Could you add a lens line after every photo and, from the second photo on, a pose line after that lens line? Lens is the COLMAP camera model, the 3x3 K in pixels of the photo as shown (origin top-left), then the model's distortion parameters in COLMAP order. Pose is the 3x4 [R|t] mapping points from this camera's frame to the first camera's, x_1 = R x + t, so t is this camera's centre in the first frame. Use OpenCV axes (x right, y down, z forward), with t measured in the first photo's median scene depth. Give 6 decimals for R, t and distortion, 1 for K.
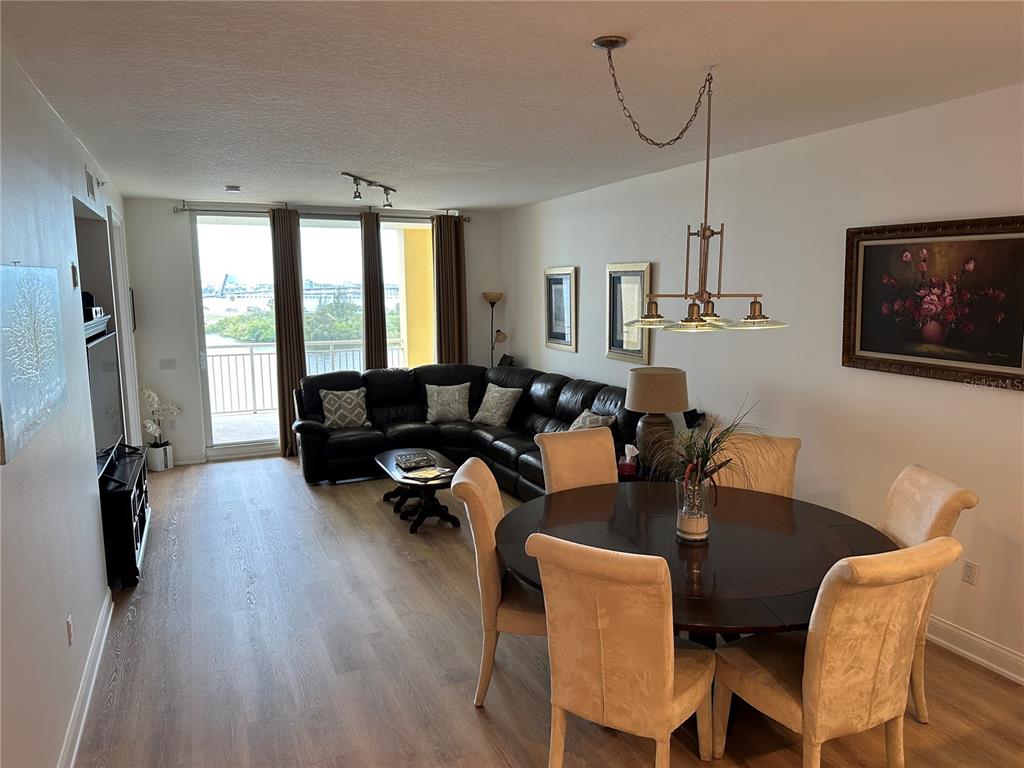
lens RADIAL K [[720.1, 0, 508.4], [0, 720.1, 381.0], [0, 0, 1]] dist [0.009171, -0.013691]
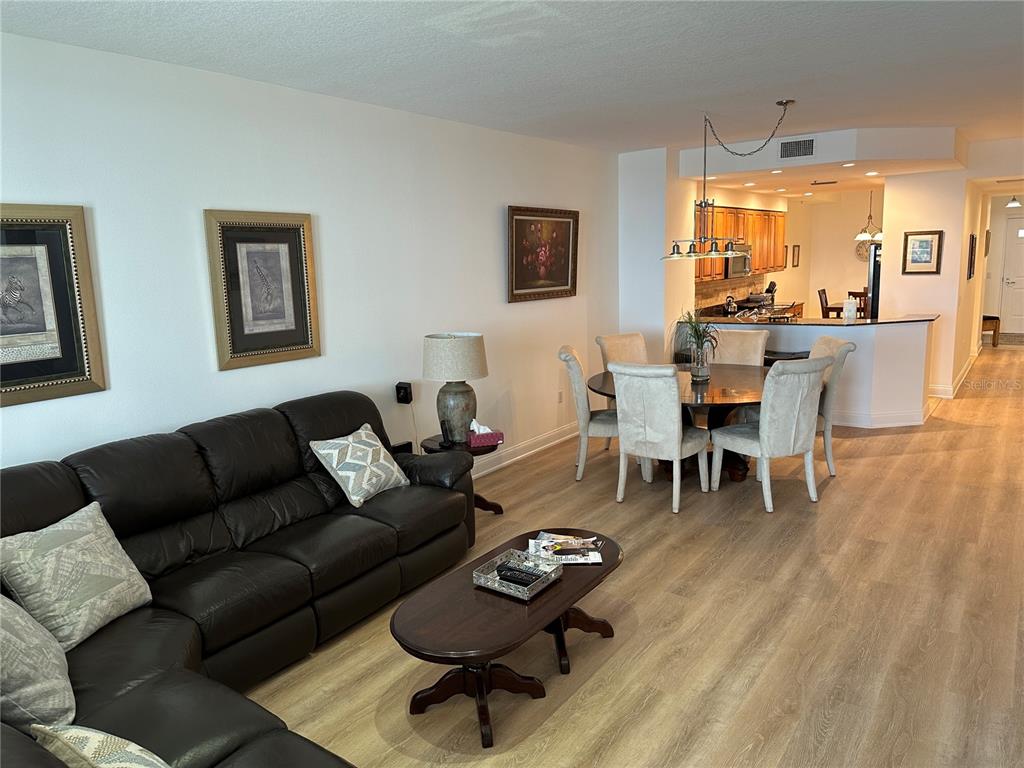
lens RADIAL K [[720.1, 0, 509.1], [0, 720.1, 383.3], [0, 0, 1]] dist [0.009171, -0.013691]
pose [[-0.509407, -0.107394, 0.853798, -0.504389], [0.165991, 0.961285, 0.219950, -0.119076], [-0.844365, 0.253767, -0.471859, 1.126514]]
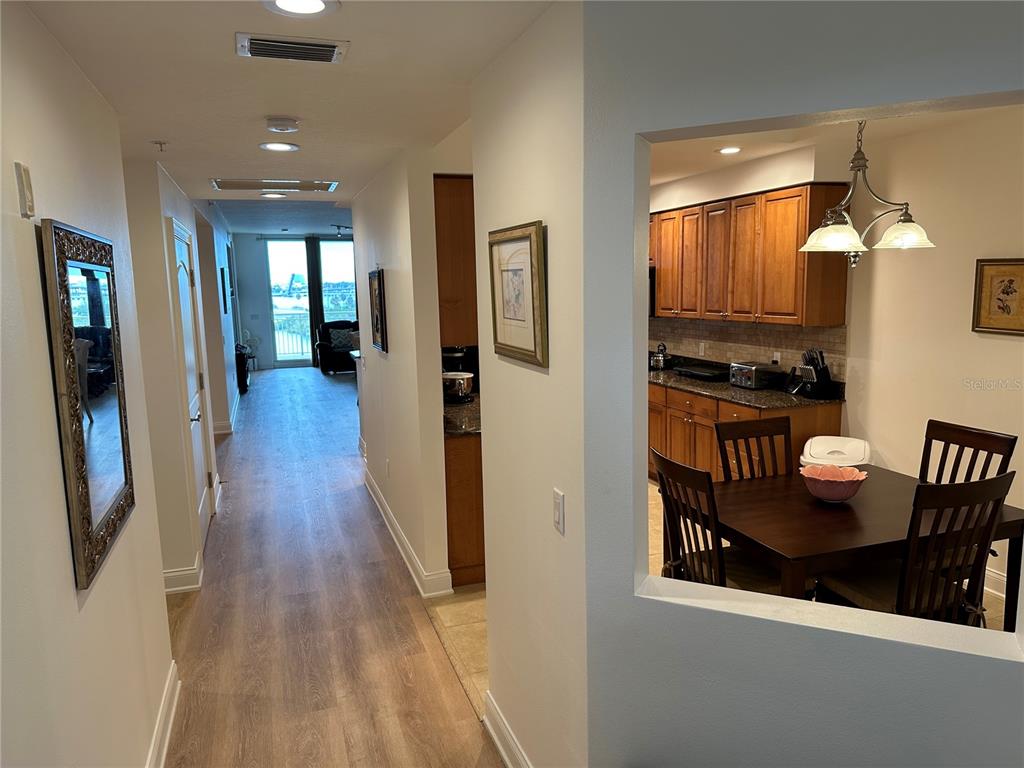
lens RADIAL K [[720.1, 0, 510.2], [0, 720.1, 384.5], [0, 0, 1]] dist [0.009171, -0.013691]
pose [[0.996549, -0.005872, -0.082800, 0.397914], [0.006739, 0.999925, 0.010200, 0.150518], [0.082734, -0.010723, 0.996514, -0.934165]]
